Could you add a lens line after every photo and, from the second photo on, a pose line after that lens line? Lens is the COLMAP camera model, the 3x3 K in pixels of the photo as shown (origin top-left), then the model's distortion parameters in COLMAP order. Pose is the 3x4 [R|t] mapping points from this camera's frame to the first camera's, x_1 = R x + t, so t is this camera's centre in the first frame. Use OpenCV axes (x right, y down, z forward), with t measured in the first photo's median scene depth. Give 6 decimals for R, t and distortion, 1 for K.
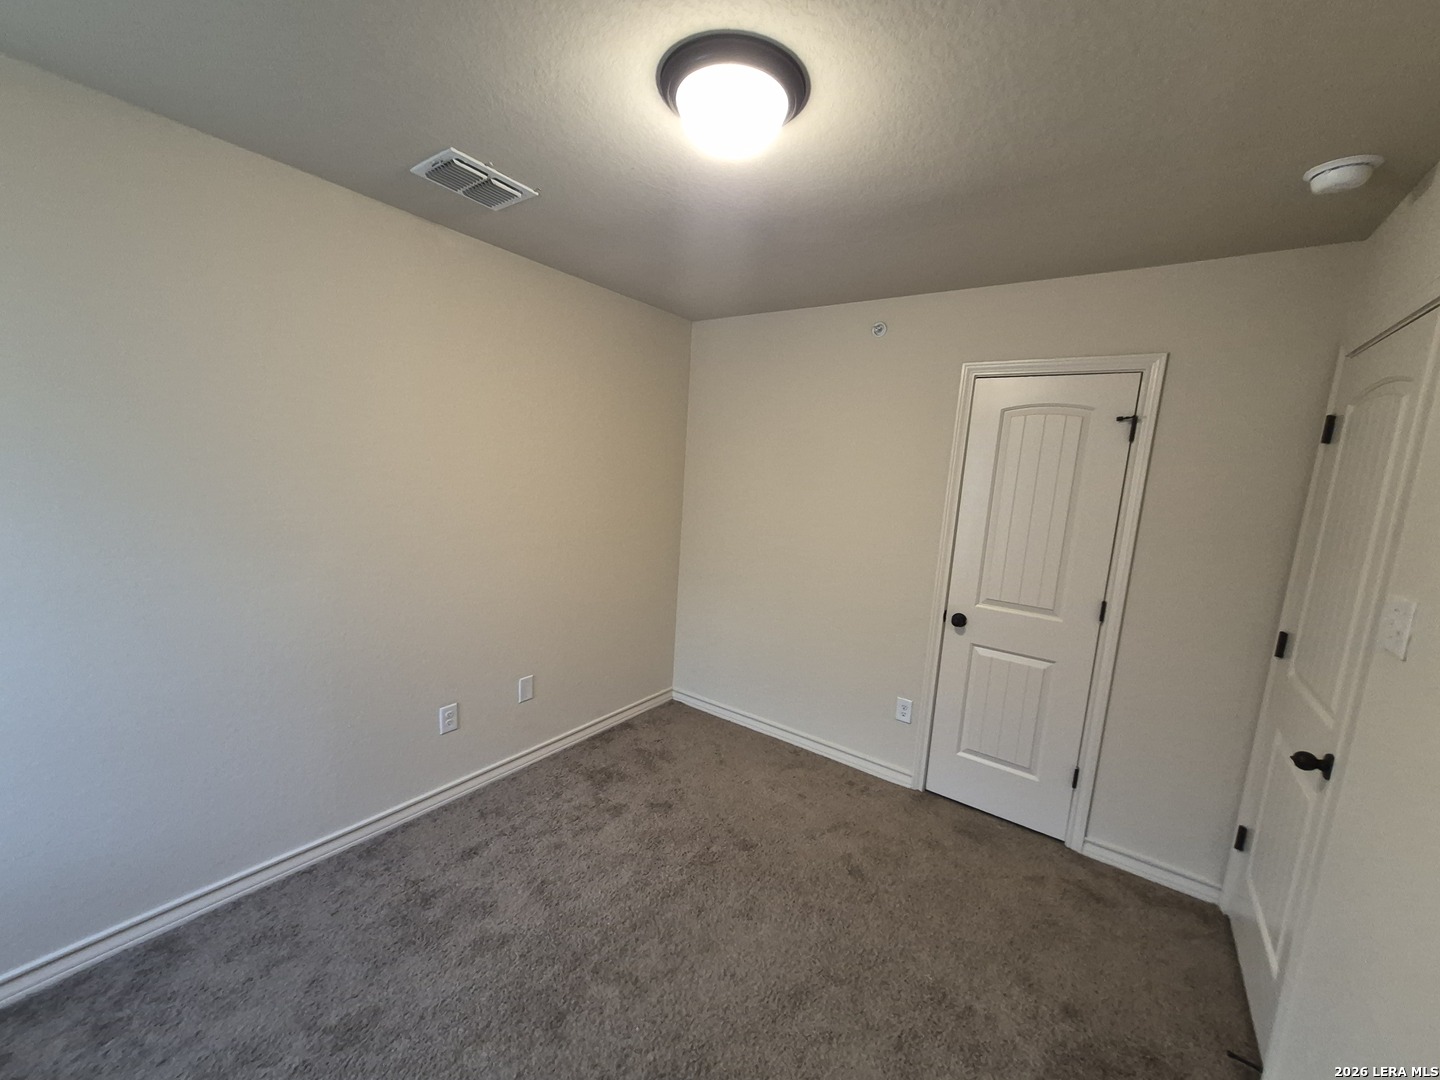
lens RADIAL K [[570.6, 0, 709.7], [0, 570.6, 545.4], [0, 0, 1]] dist [0.009193, -0.000202]
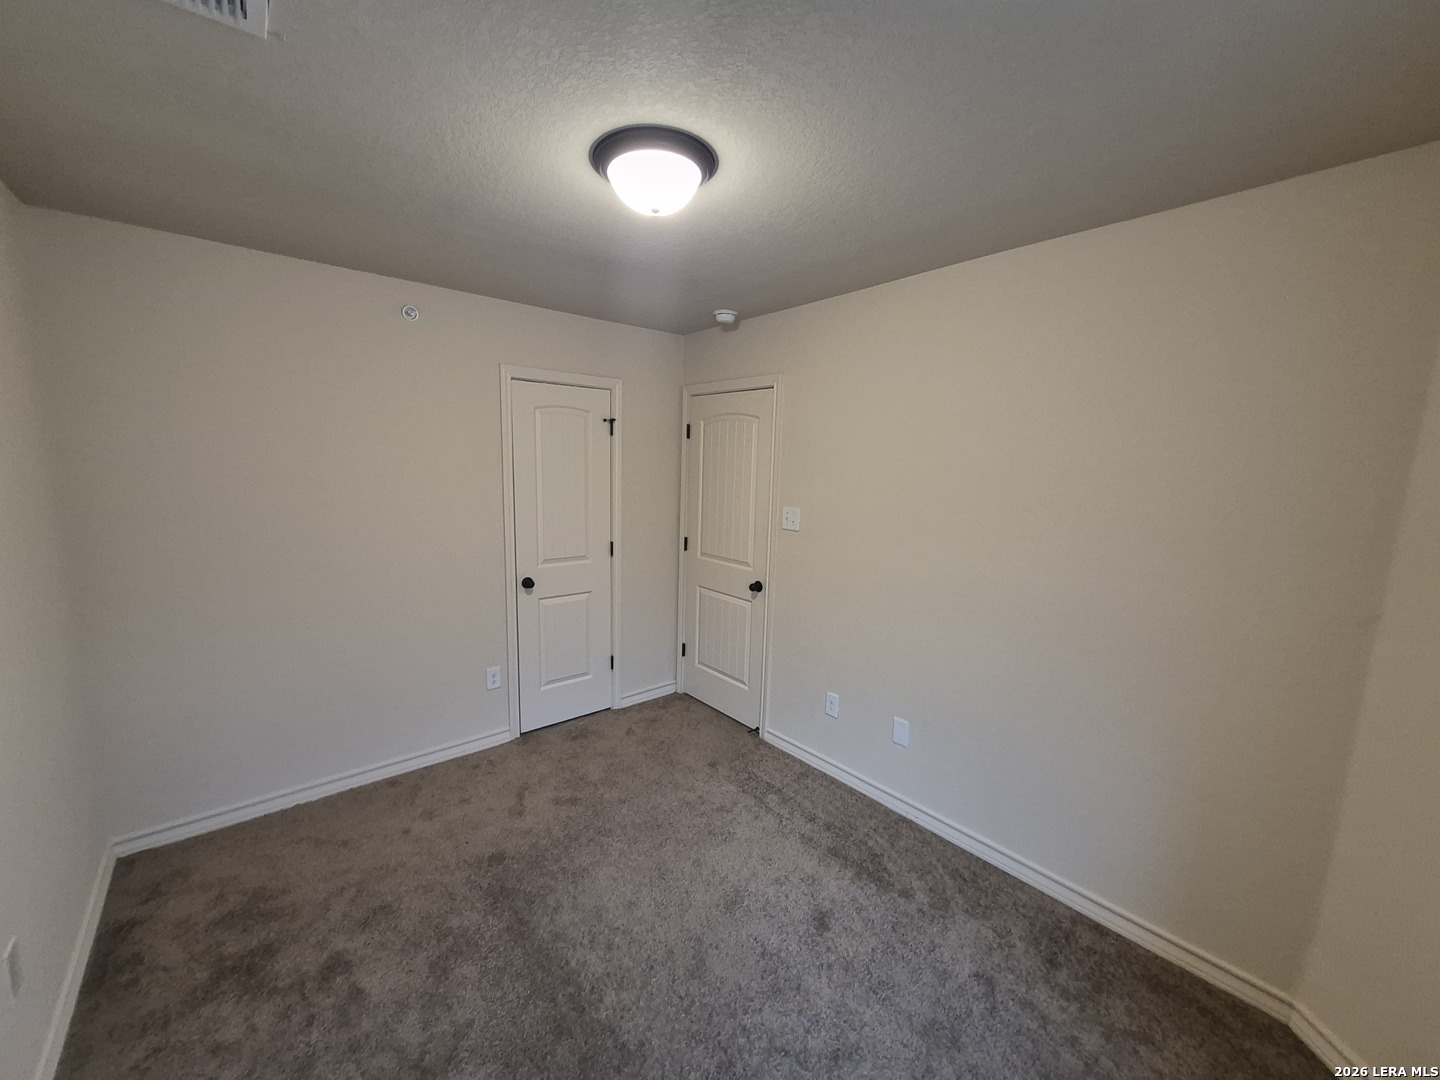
lens RADIAL K [[569.3, 0, 709.3], [0, 569.3, 546.5], [0, 0, 1]] dist [0.004740, 0.000363]
pose [[0.242294, -0.195889, 0.950222, -0.630756], [0.134211, 0.976756, 0.167137, -0.098992], [-0.960875, 0.087034, 0.262953, 0.336483]]
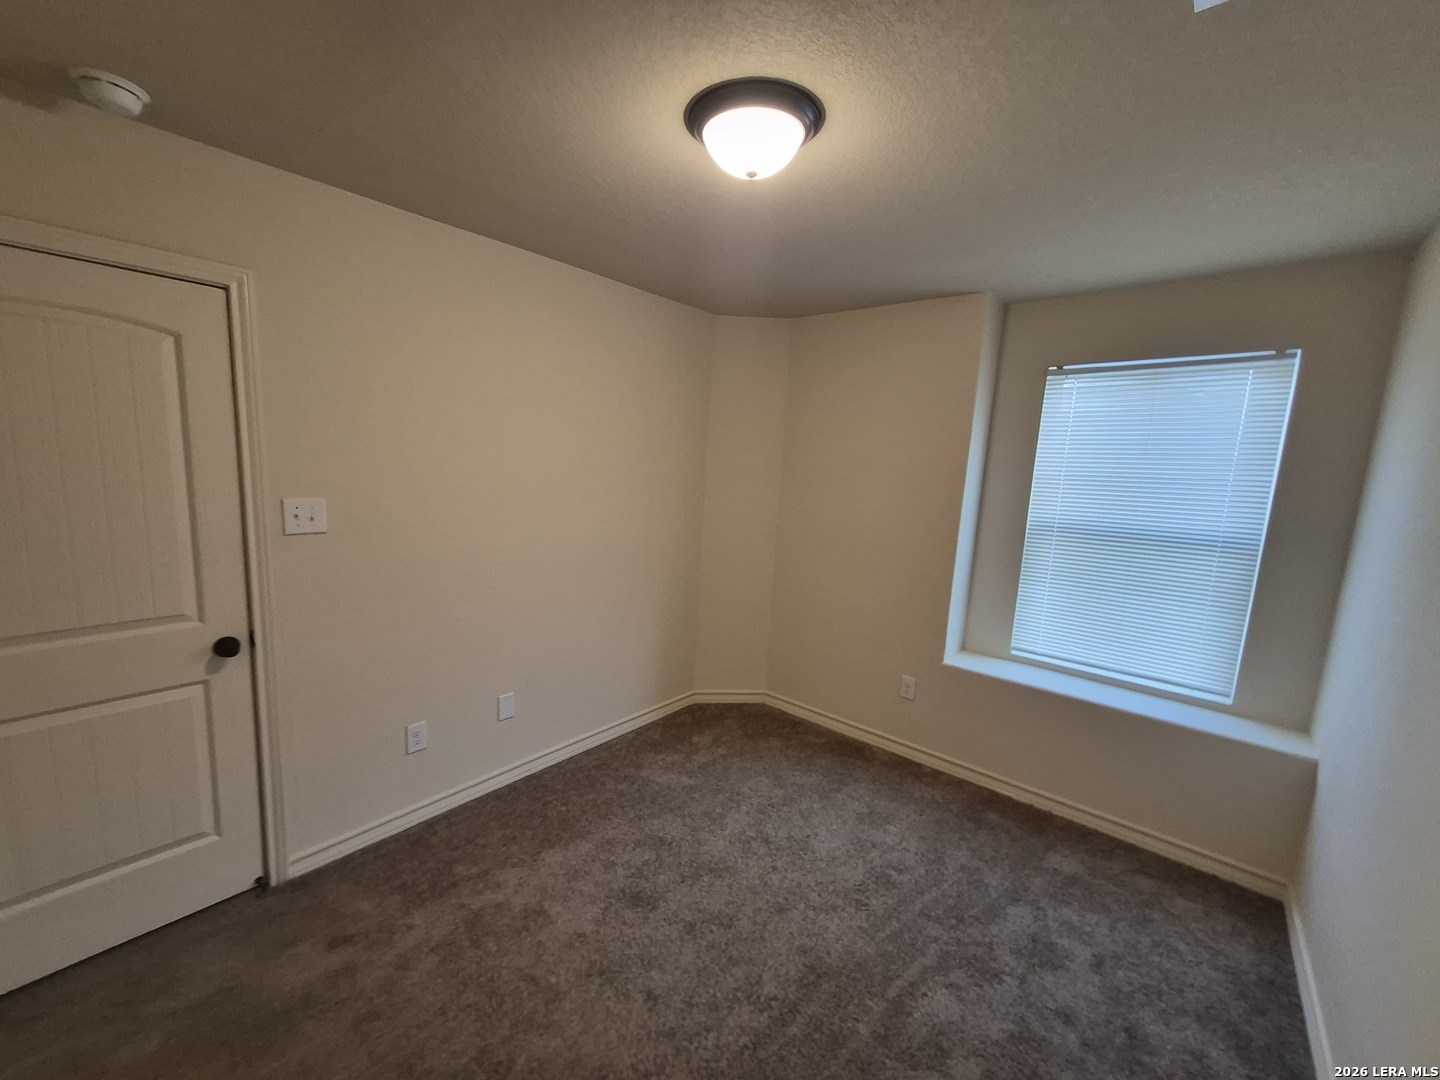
lens RADIAL K [[569.3, 0, 709.3], [0, 569.3, 546.5], [0, 0, 1]] dist [0.004740, 0.000363]
pose [[-0.991136, -0.115827, 0.065062, -0.025348], [-0.090995, 0.948711, 0.302768, -0.175154], [-0.096794, 0.294164, -0.950841, 1.177604]]
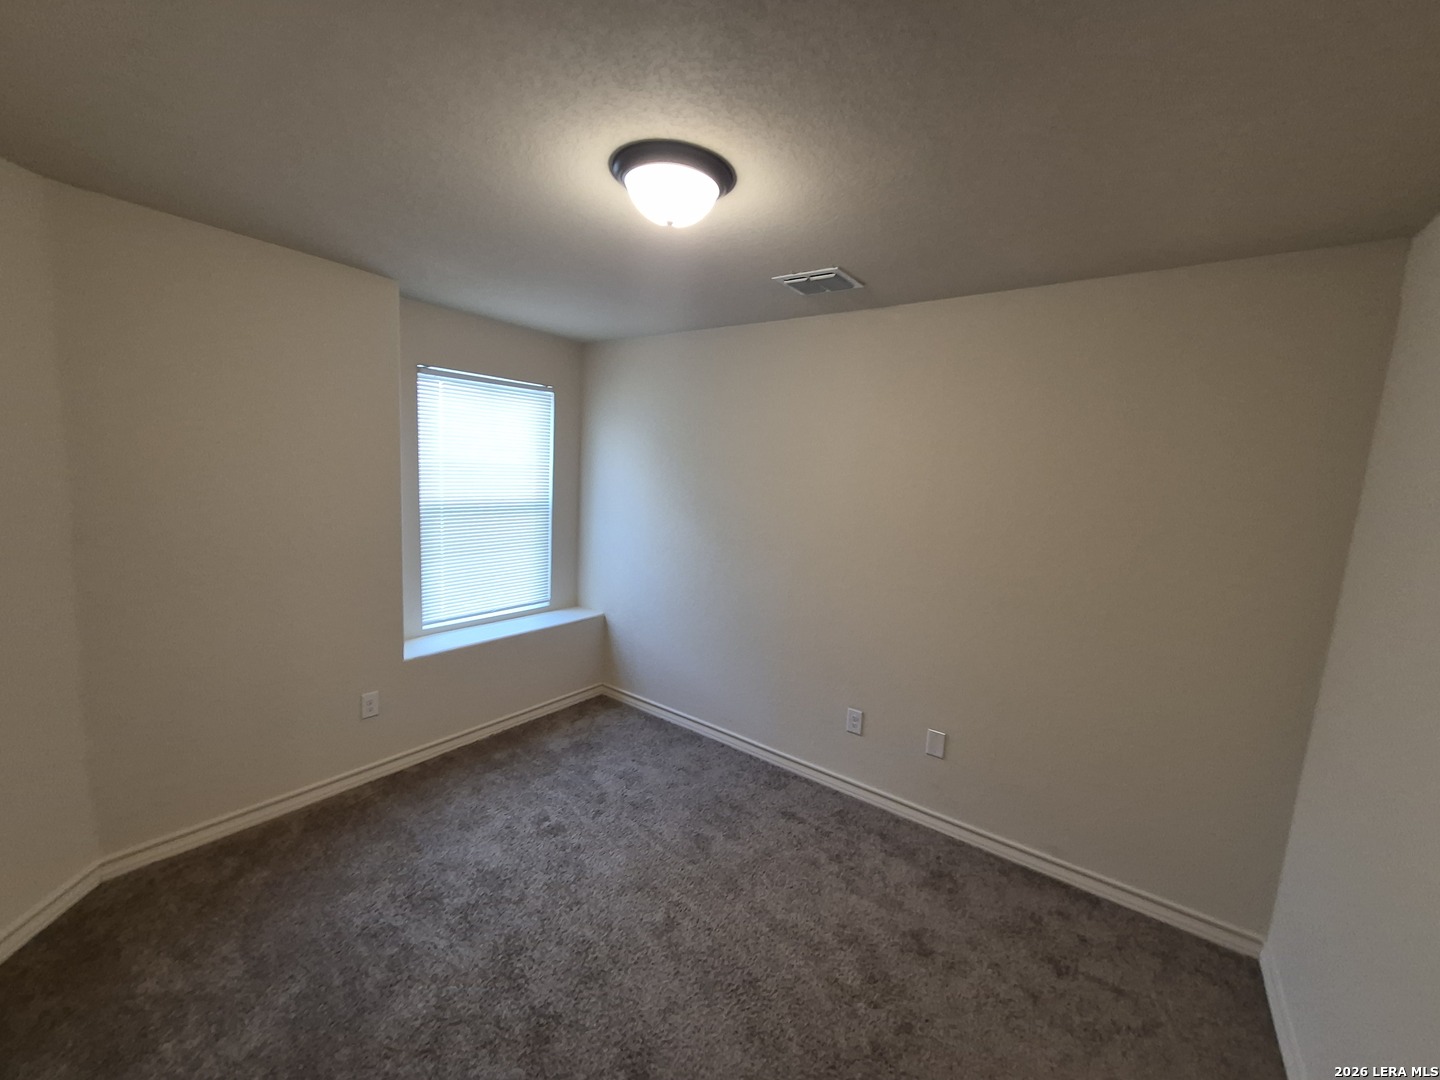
lens RADIAL K [[569.3, 0, 709.3], [0, 569.3, 546.5], [0, 0, 1]] dist [0.004740, 0.000363]
pose [[-0.006694, 0.069980, -0.997526, 0.659852], [-0.200576, 0.977181, 0.069899, -0.060977], [0.979655, 0.200548, 0.007495, 0.636032]]
